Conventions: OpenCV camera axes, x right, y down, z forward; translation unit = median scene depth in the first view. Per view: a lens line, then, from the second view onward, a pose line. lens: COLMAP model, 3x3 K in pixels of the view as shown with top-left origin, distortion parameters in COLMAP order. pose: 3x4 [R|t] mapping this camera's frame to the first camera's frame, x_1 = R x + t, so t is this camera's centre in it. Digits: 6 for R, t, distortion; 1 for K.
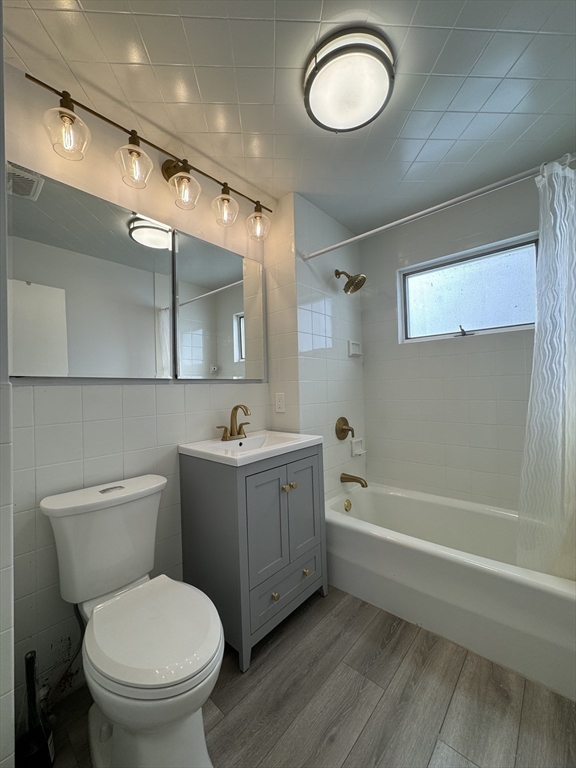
lens RADIAL K [[306.5, 0, 286.8], [0, 306.5, 382.4], [0, 0, 1]] dist [-0.002290, 0.000950]
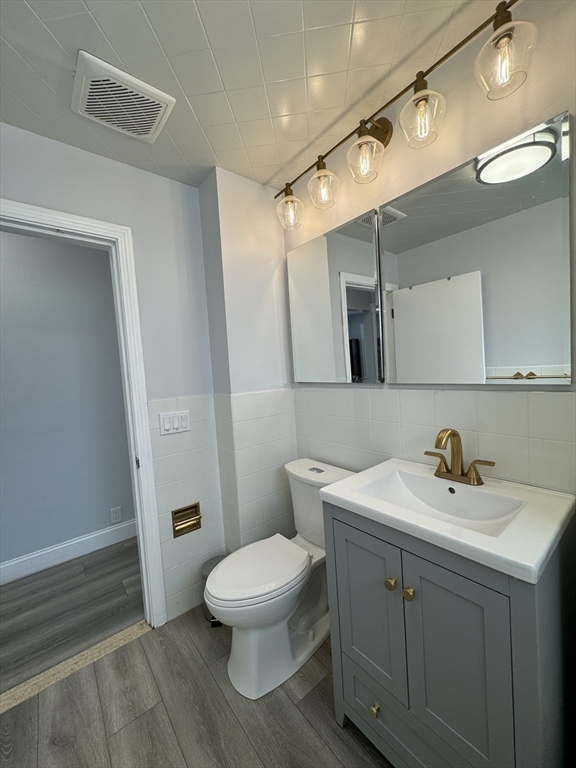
lens RADIAL K [[306.5, 0, 290.1], [0, 306.5, 387.6], [0, 0, 1]] dist [-0.002290, 0.000950]
pose [[-0.153172, 0.091787, -0.983928, 0.575107], [0.073036, 0.994005, 0.081358, -0.097929], [0.985497, -0.059400, -0.158957, 0.905911]]
